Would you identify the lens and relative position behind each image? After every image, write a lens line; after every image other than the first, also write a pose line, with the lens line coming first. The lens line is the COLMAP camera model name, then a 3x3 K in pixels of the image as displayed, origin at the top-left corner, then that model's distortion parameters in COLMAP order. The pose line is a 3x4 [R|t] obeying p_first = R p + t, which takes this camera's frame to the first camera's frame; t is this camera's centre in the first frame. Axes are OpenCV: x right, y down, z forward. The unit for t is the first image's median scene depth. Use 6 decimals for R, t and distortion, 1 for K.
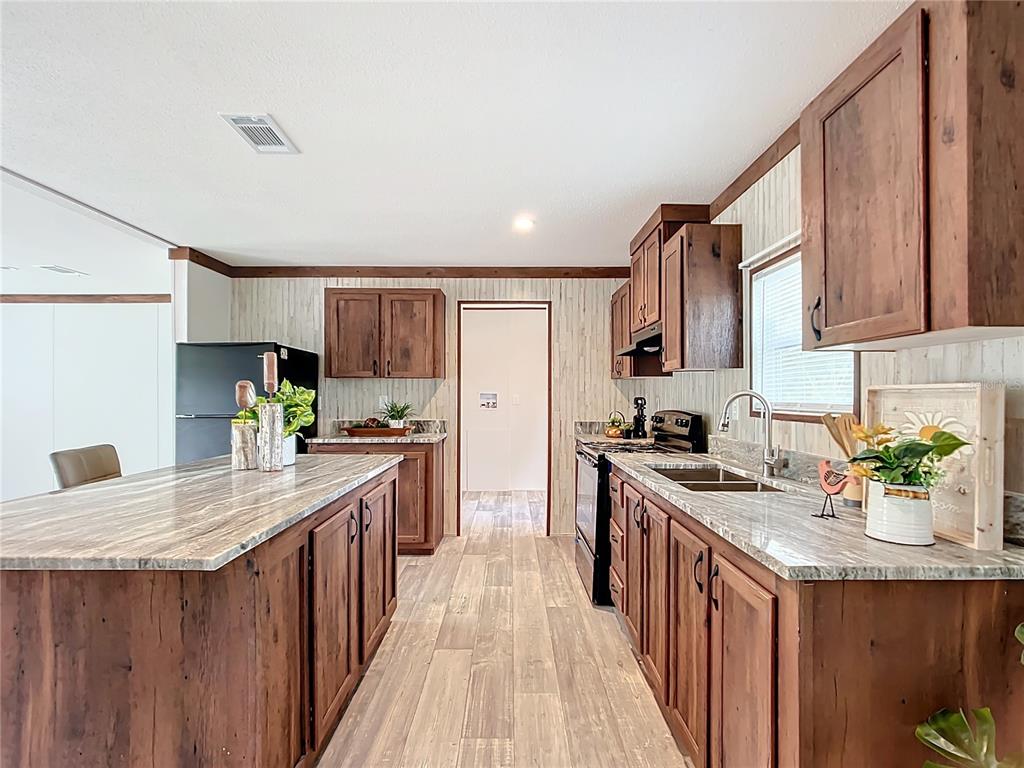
lens RADIAL K [[501.8, 0, 509.1], [0, 501.8, 394.6], [0, 0, 1]] dist [-0.028395, 0.007878]
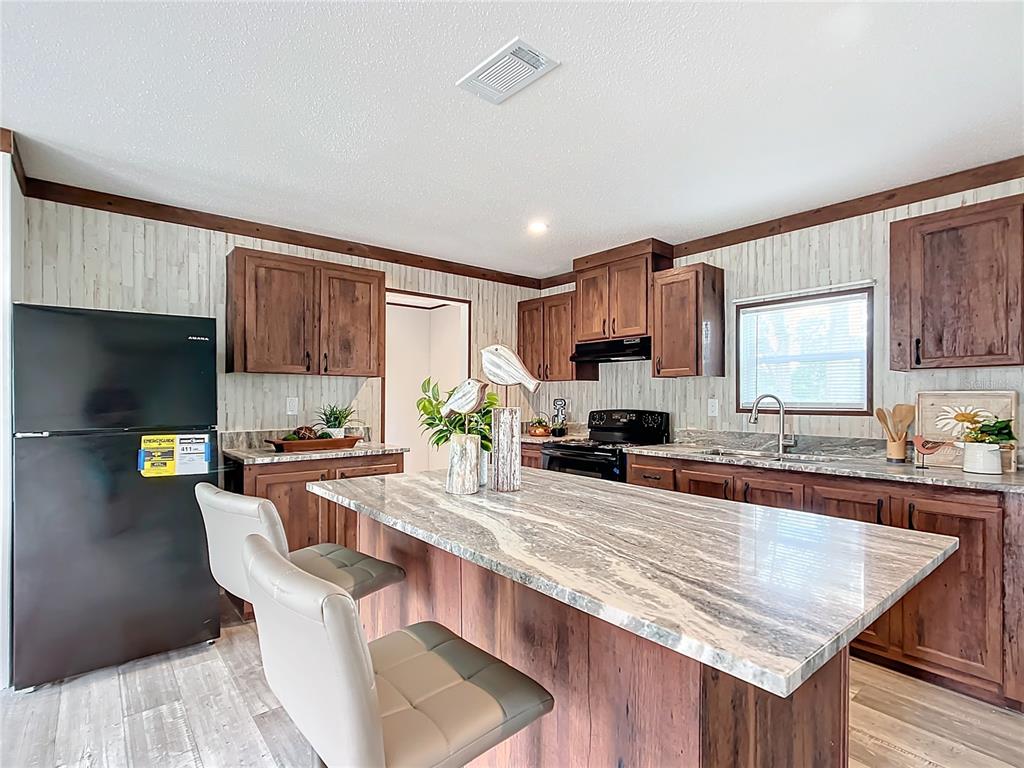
lens RADIAL K [[501.8, 0, 509.6], [0, 501.8, 403.3], [0, 0, 1]] dist [-0.028395, 0.007878]
pose [[0.767804, -0.010287, 0.640602, -0.524862], [0.000142, 0.999874, 0.015886, -0.001390], [-0.640685, -0.012106, 0.767709, 0.206053]]
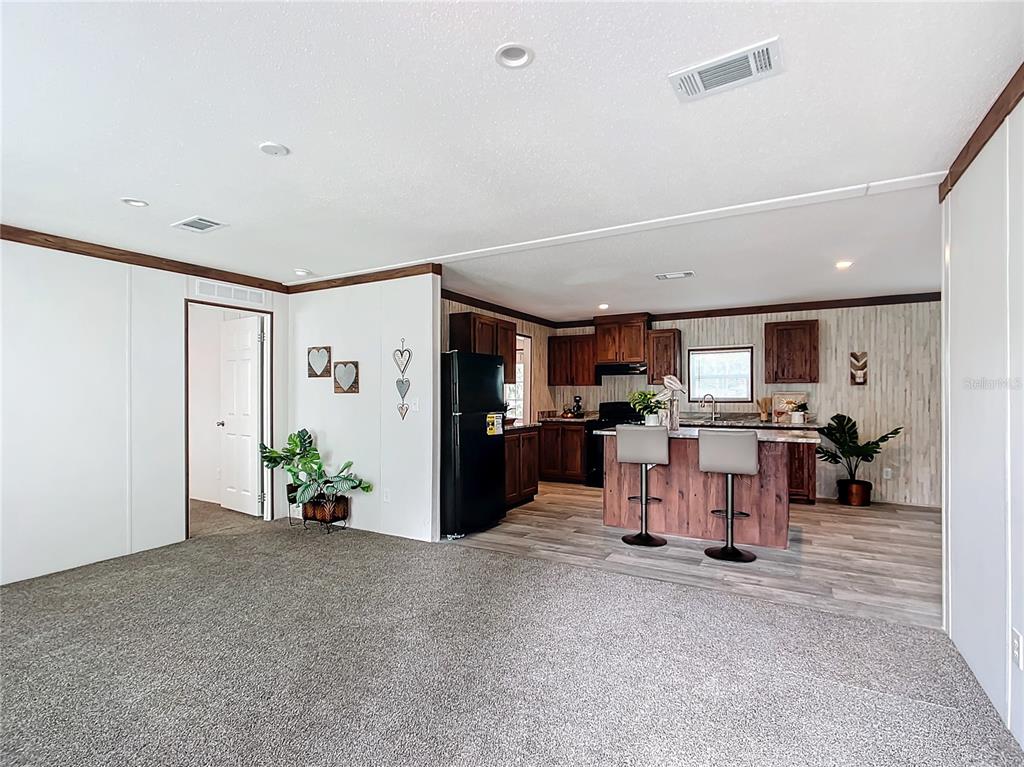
lens RADIAL K [[474.1, 0, 508.4], [0, 474.1, 402.3], [0, 0, 1]] dist [-0.003388, -0.000023]
pose [[0.515625, -0.018684, 0.856610, -1.390313], [0.002130, 0.999787, 0.020525, -0.007131], [-0.856812, -0.008759, 0.515555, 0.298242]]
